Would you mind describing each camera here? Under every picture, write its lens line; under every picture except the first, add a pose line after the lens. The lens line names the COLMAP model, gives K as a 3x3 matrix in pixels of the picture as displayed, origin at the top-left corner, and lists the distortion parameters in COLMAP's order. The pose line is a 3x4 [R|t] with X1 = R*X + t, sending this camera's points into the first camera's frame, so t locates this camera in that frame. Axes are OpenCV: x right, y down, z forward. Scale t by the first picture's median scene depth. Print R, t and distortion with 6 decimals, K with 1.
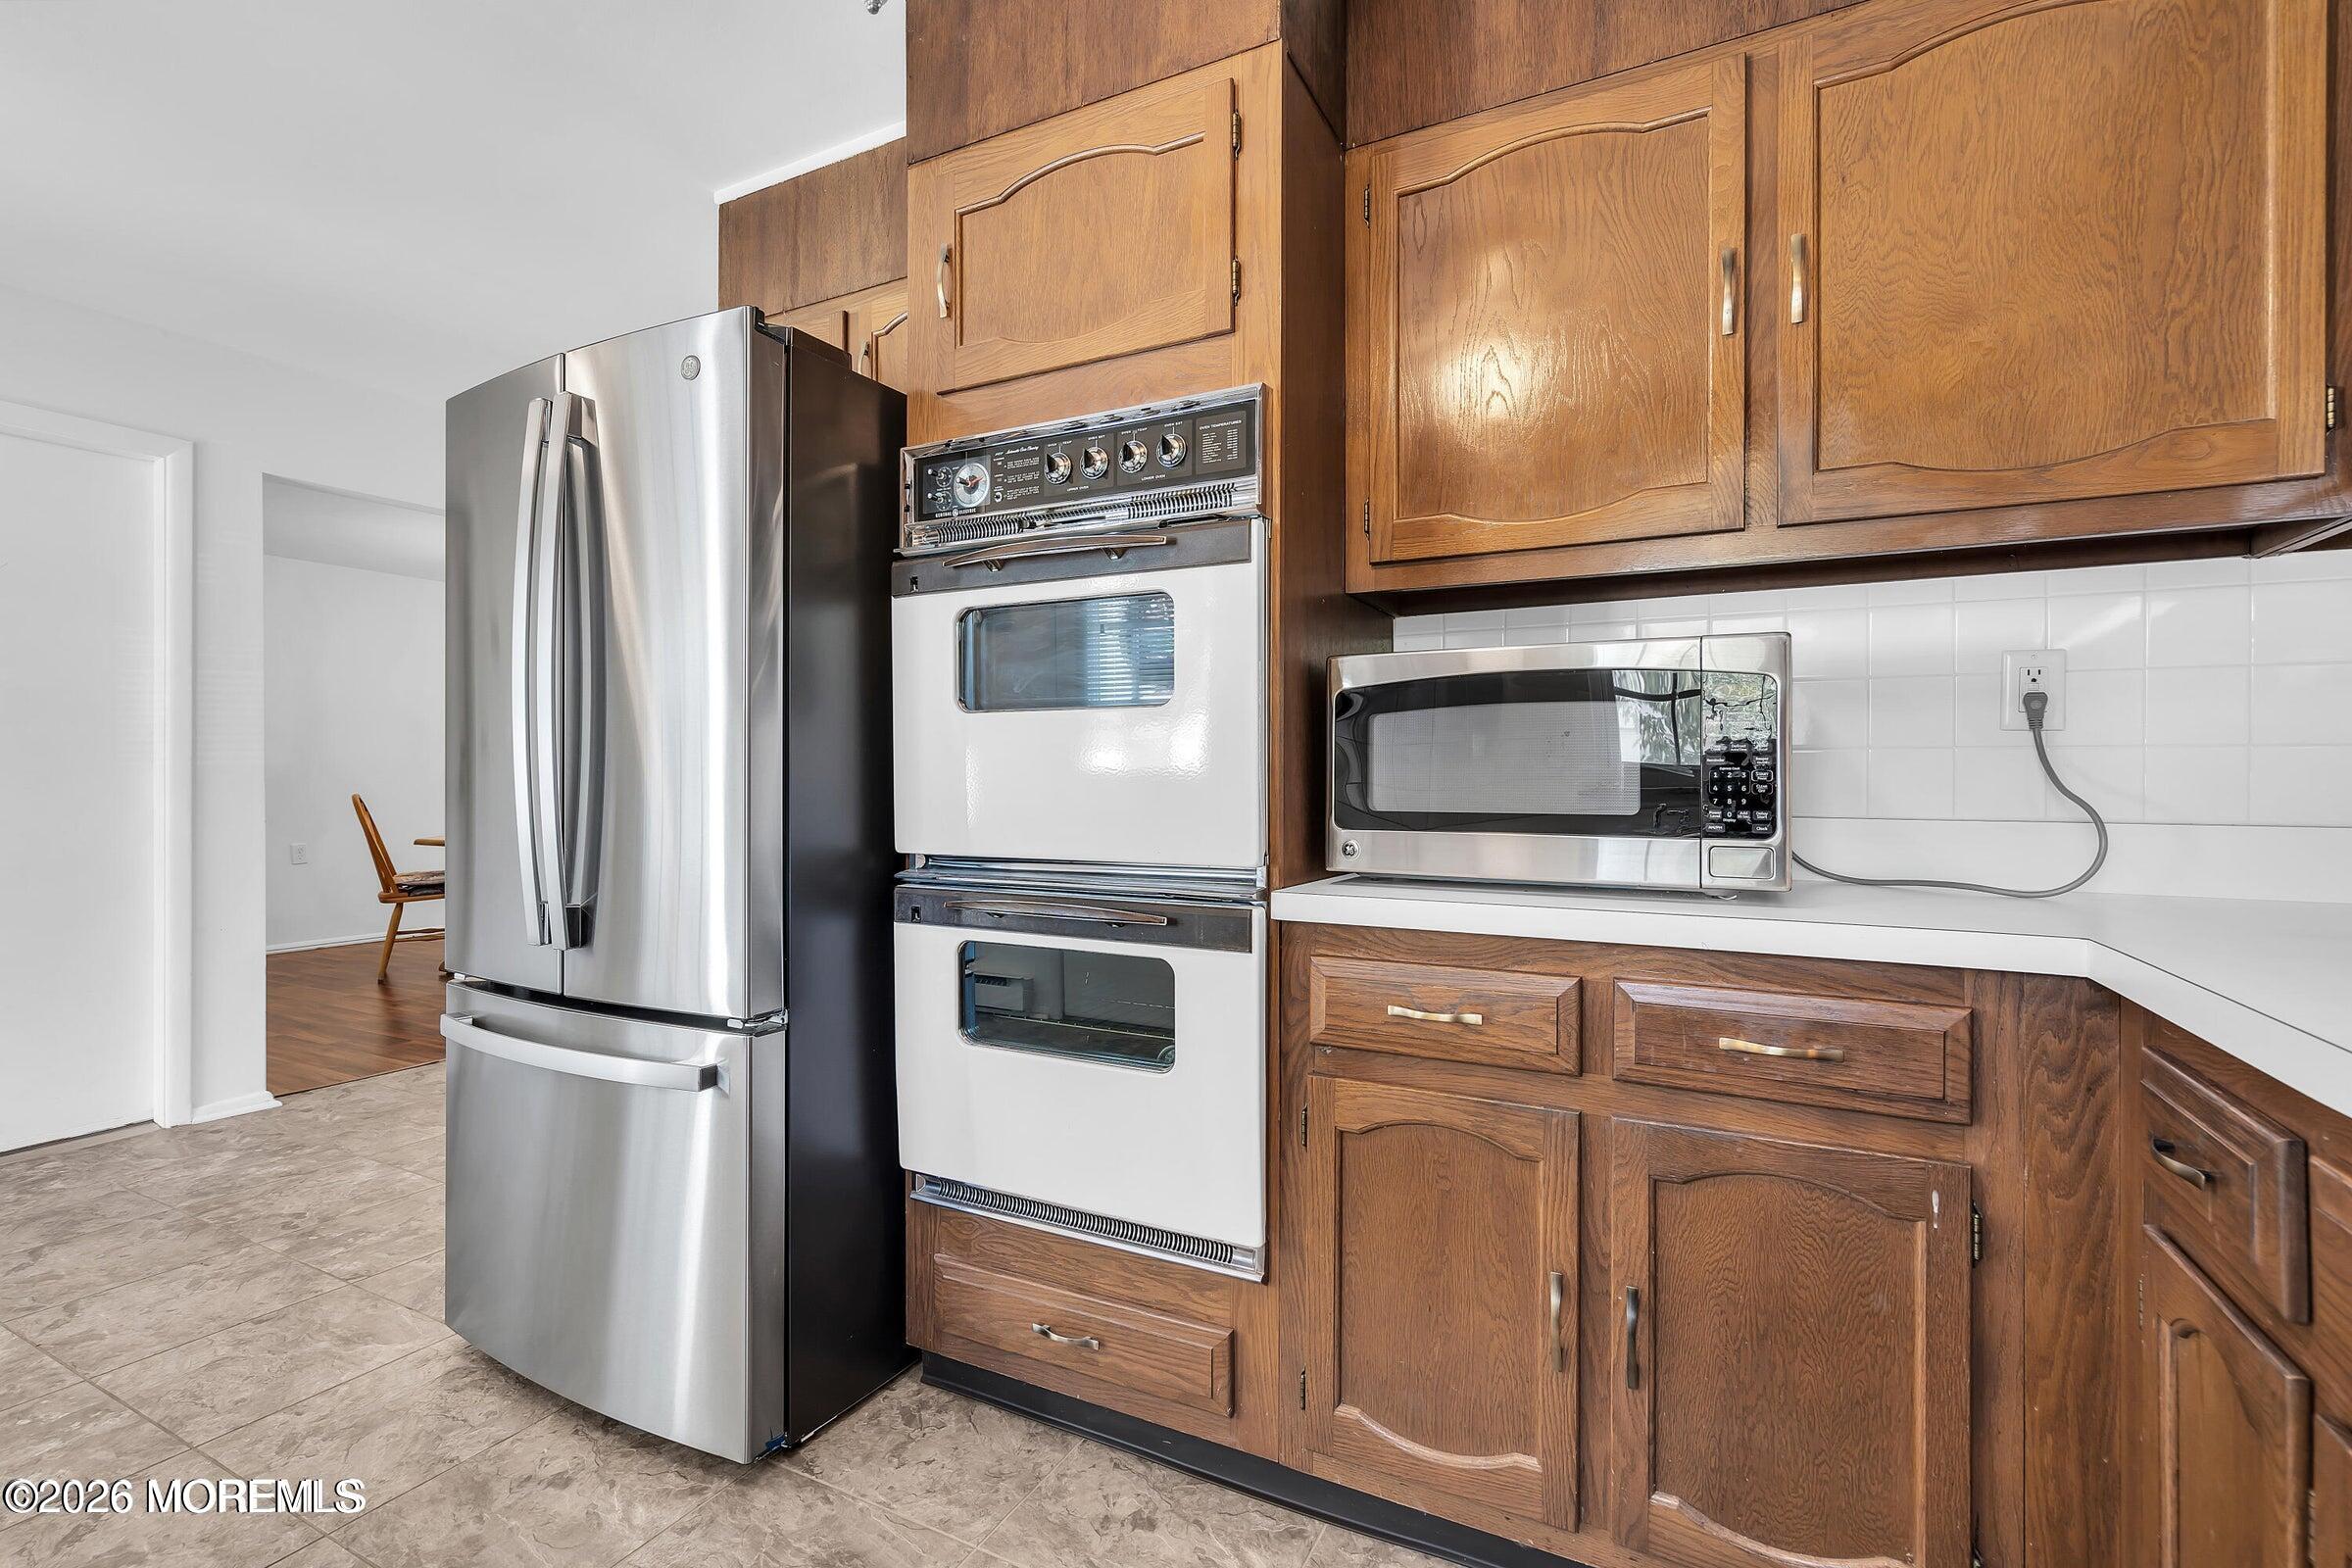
lens RADIAL K [[1077.0, 0, 1168.8], [0, 1077.0, 779.9], [0, 0, 1]] dist [-0.004955, 0.001082]
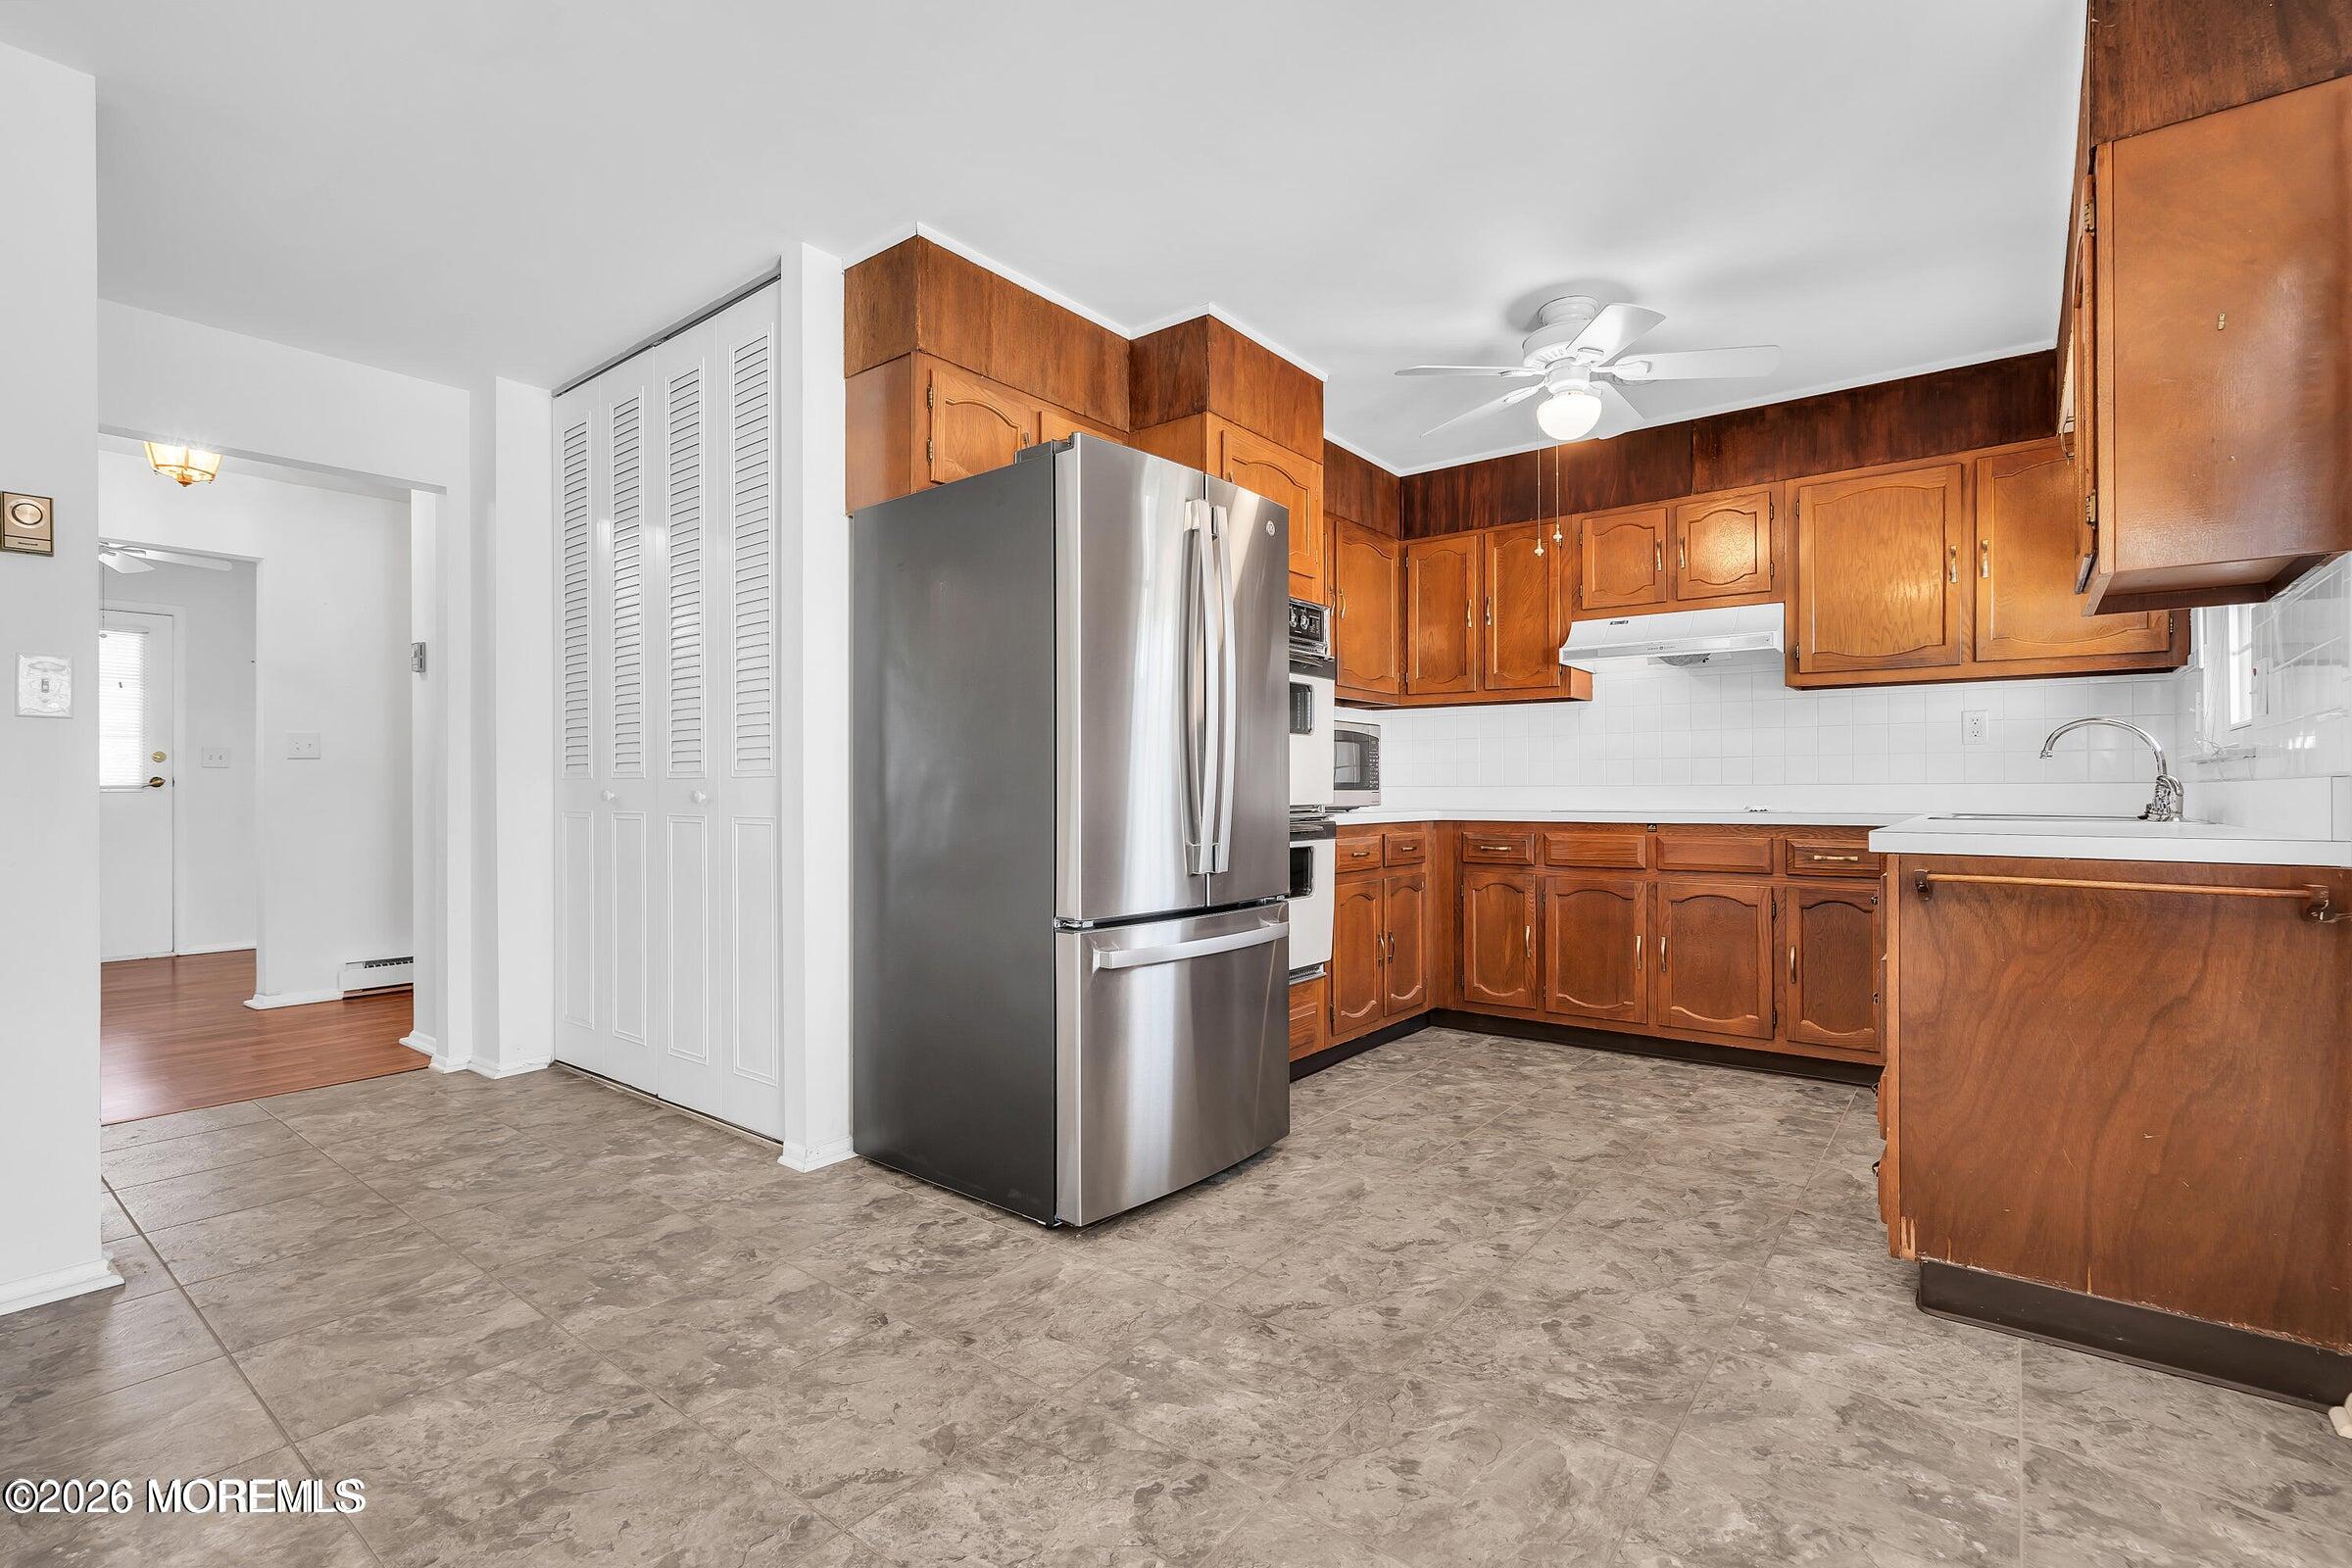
lens RADIAL K [[1077.0, 0, 1167.2], [0, 1077.0, 789.5], [0, 0, 1]] dist [-0.004955, 0.001082]
pose [[0.176939, -0.000841, 0.984221, -2.221668], [0.004587, 0.999989, 0.000029, 0.043486], [-0.984211, 0.004509, 0.176941, 0.863190]]
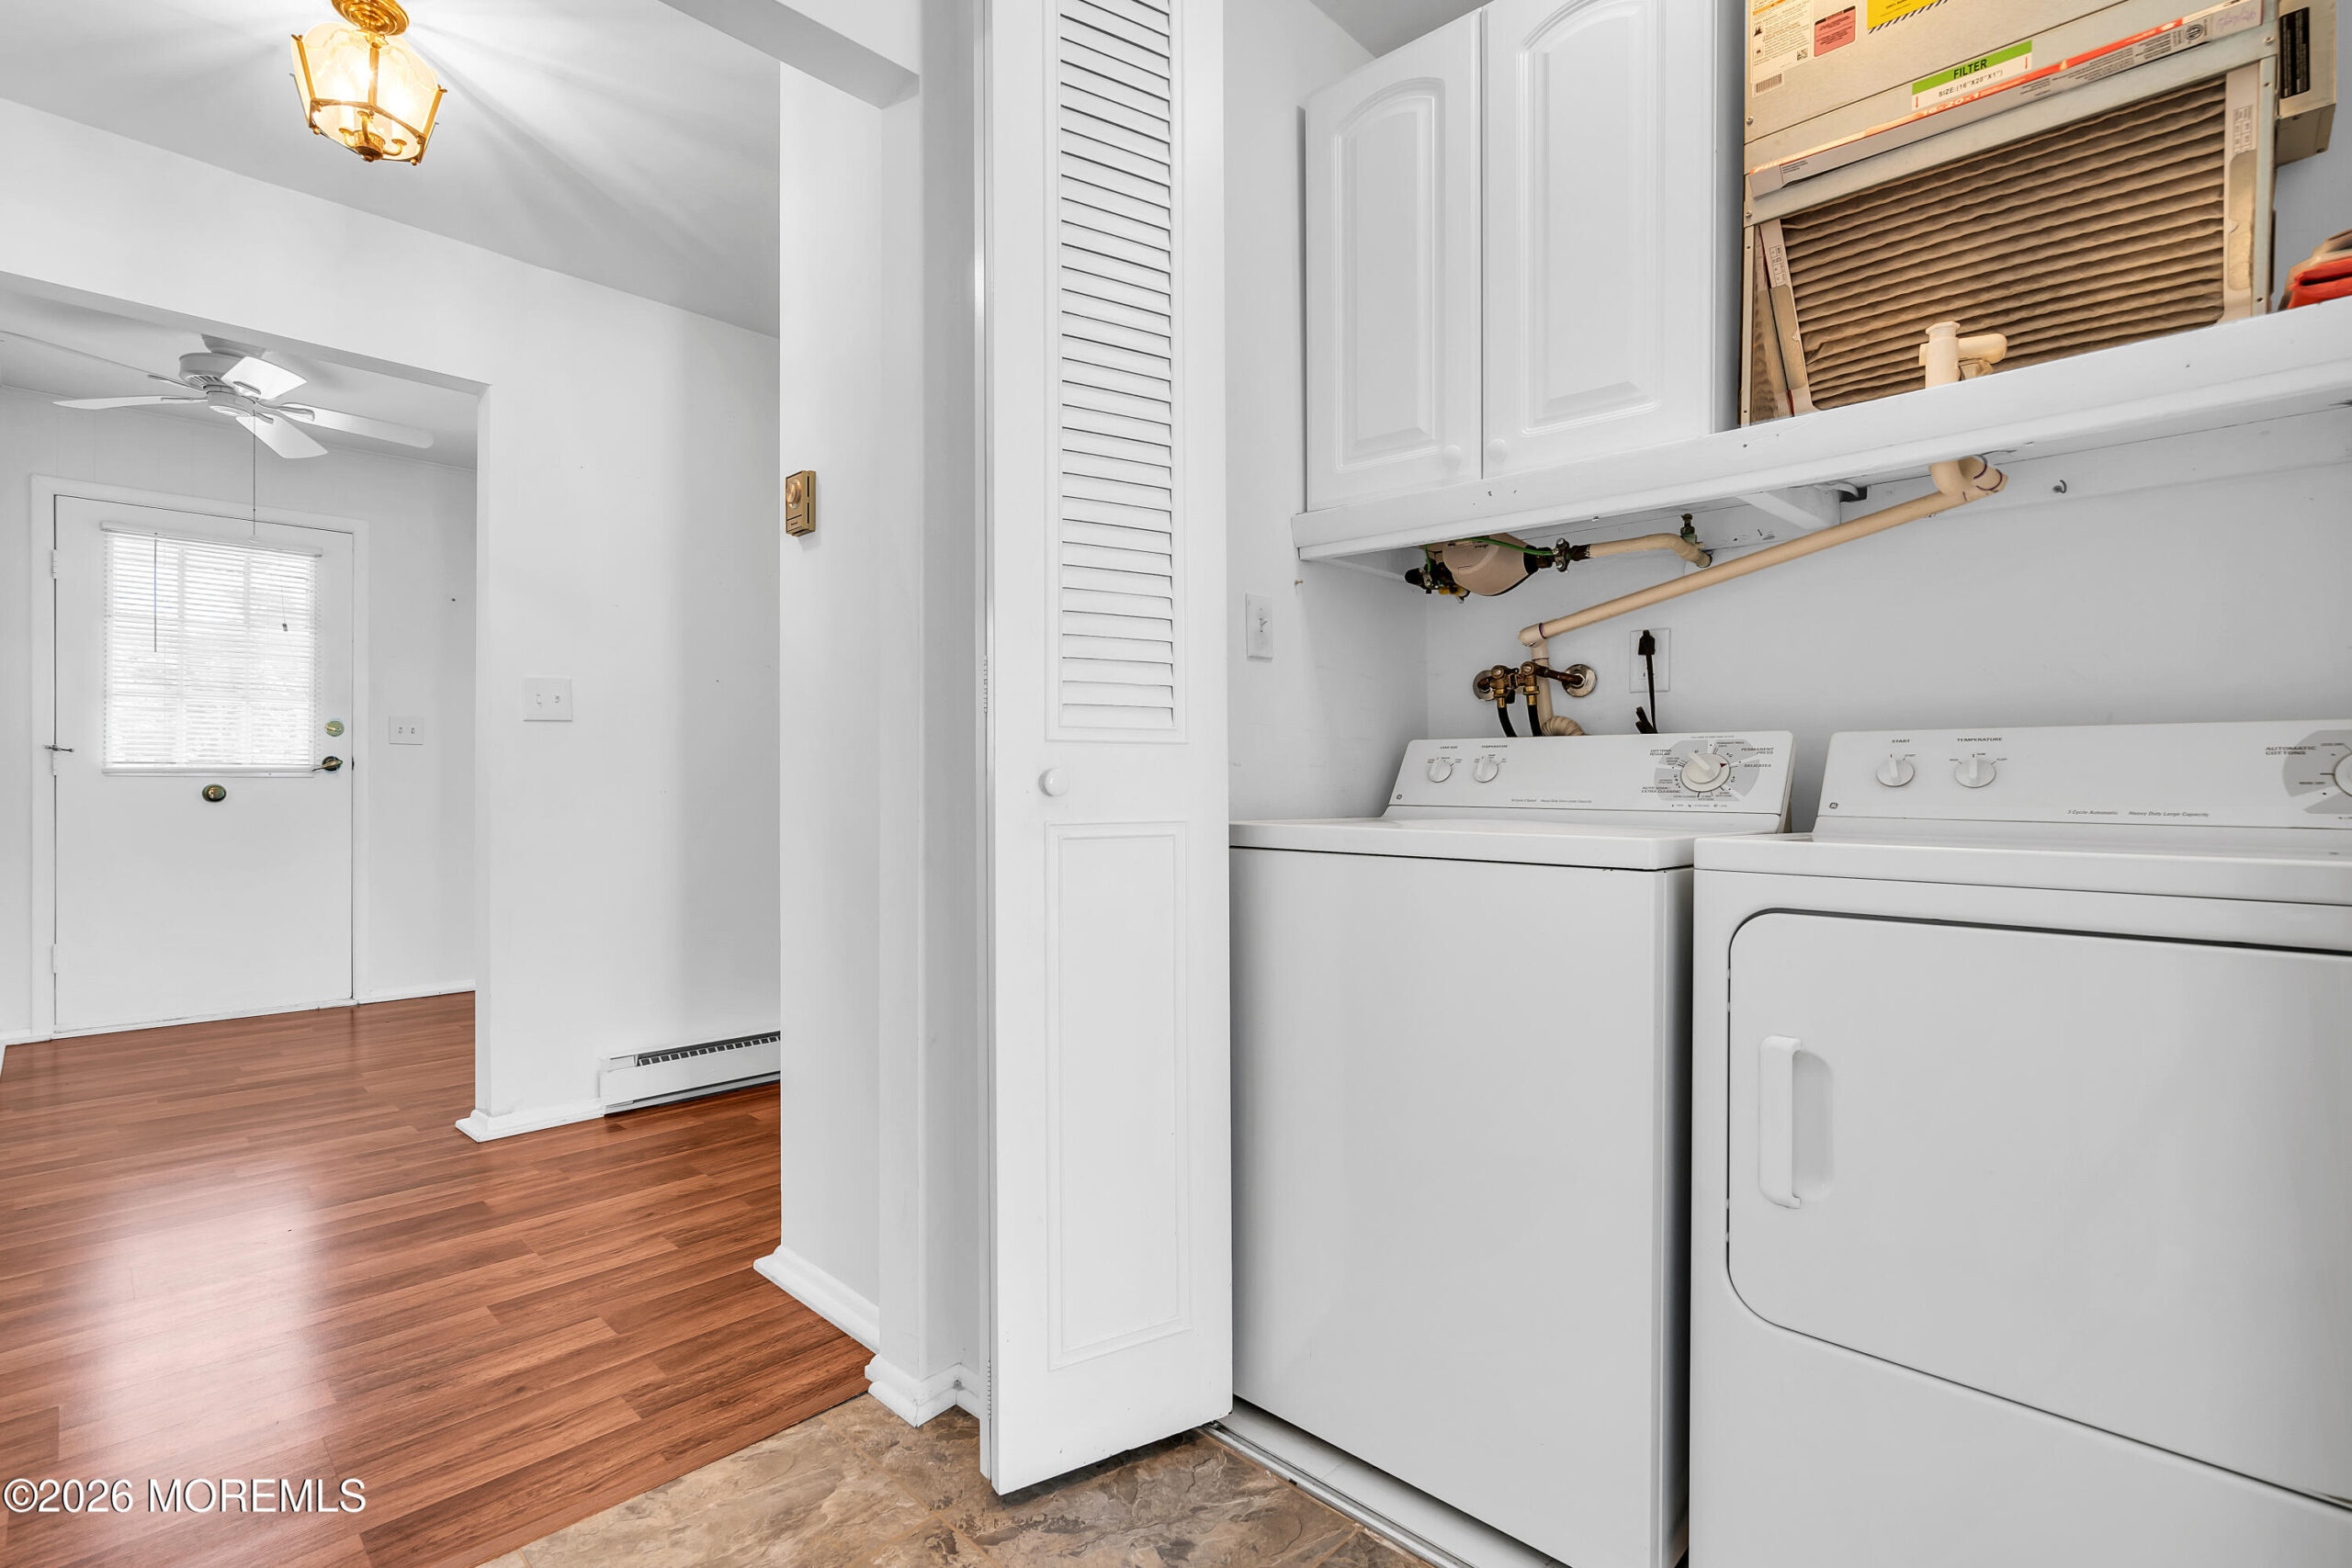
lens RADIAL K [[1076.9, 0, 1166.2], [0, 1076.9, 780.3], [0, 0, 1]] dist [-0.004955, 0.001082]
pose [[0.276369, 0.000035, 0.961052, -2.147213], [0.001774, 0.999998, -0.000546, 0.043844], [-0.961050, 0.001856, 0.276369, 0.960636]]
